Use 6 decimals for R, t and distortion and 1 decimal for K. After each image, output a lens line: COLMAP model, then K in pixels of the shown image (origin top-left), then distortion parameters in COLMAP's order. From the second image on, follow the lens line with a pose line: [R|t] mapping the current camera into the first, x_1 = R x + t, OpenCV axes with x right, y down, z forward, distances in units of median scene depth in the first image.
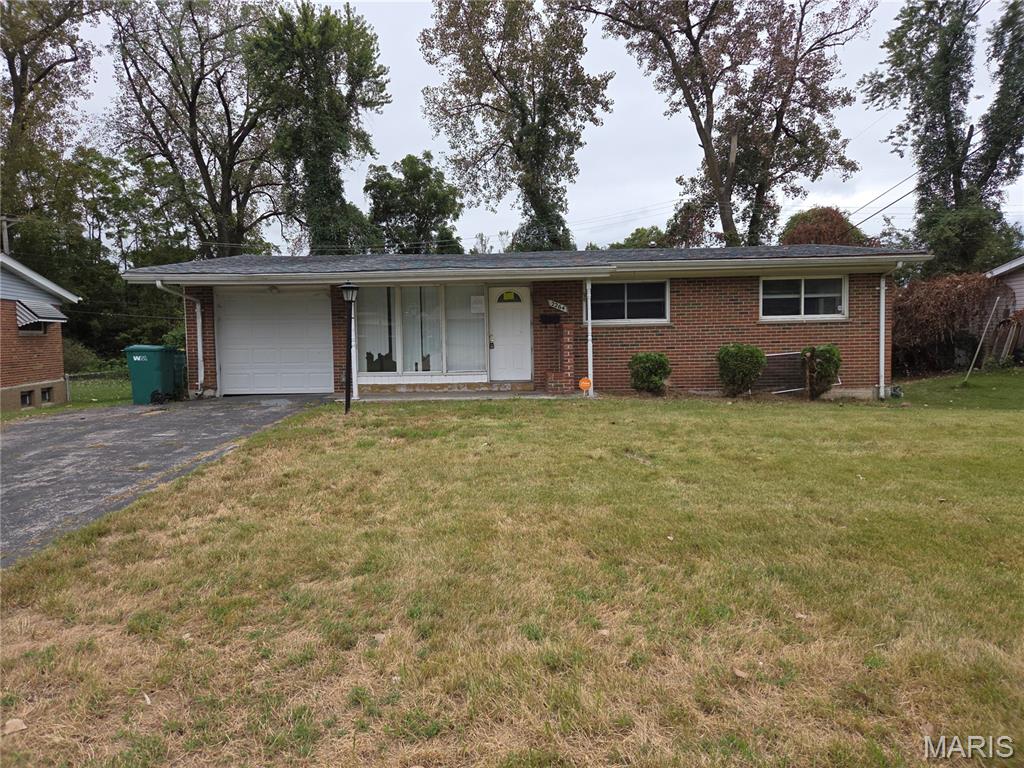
lens RADIAL K [[683.6, 0, 517.6], [0, 683.6, 385.5], [0, 0, 1]] dist [0.103918, -0.111377]
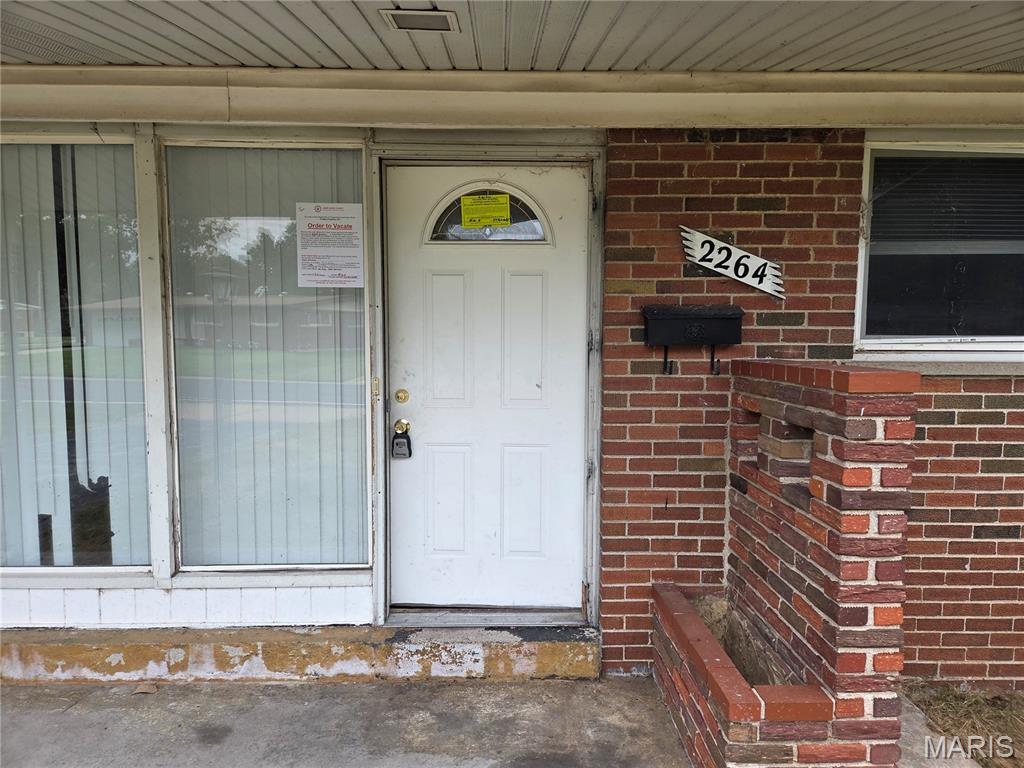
lens RADIAL K [[683.6, 0, 517.6], [0, 683.6, 385.5], [0, 0, 1]] dist [0.103918, -0.111377]
pose [[0.999770, 0.021388, 0.001606, -0.002232], [-0.021426, 0.999354, 0.028850, -0.084598], [-0.000988, -0.028878, 0.999582, 0.796704]]
